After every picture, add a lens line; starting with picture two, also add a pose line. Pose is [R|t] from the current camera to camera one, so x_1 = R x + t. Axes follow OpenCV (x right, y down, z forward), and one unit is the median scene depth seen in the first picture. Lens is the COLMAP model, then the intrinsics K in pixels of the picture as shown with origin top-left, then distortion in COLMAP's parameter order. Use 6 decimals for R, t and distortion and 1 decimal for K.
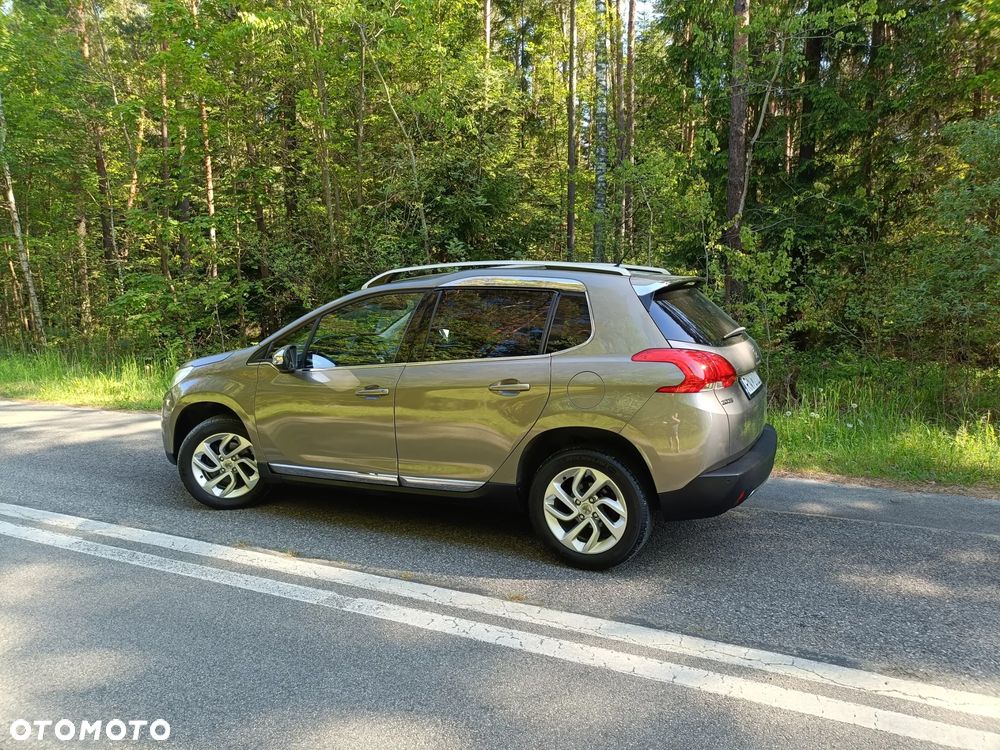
lens RADIAL K [[731.9, 0, 493.2], [0, 731.9, 379.7], [0, 0, 1]] dist [0.031367, -0.018981]
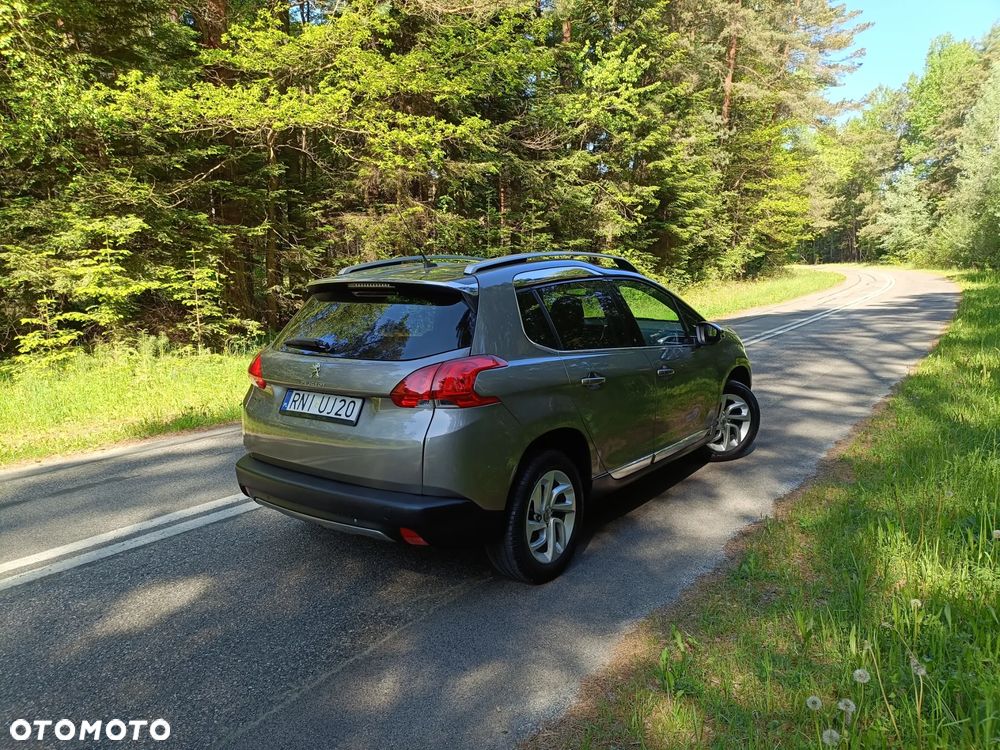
lens RADIAL K [[731.9, 0, 496.3], [0, 731.9, 376.6], [0, 0, 1]] dist [0.031367, -0.018981]
pose [[-0.158466, 0.174731, -0.971781, 1.179919], [-0.107145, 0.975361, 0.192847, -0.222412], [0.981534, 0.134682, -0.135840, 1.365509]]
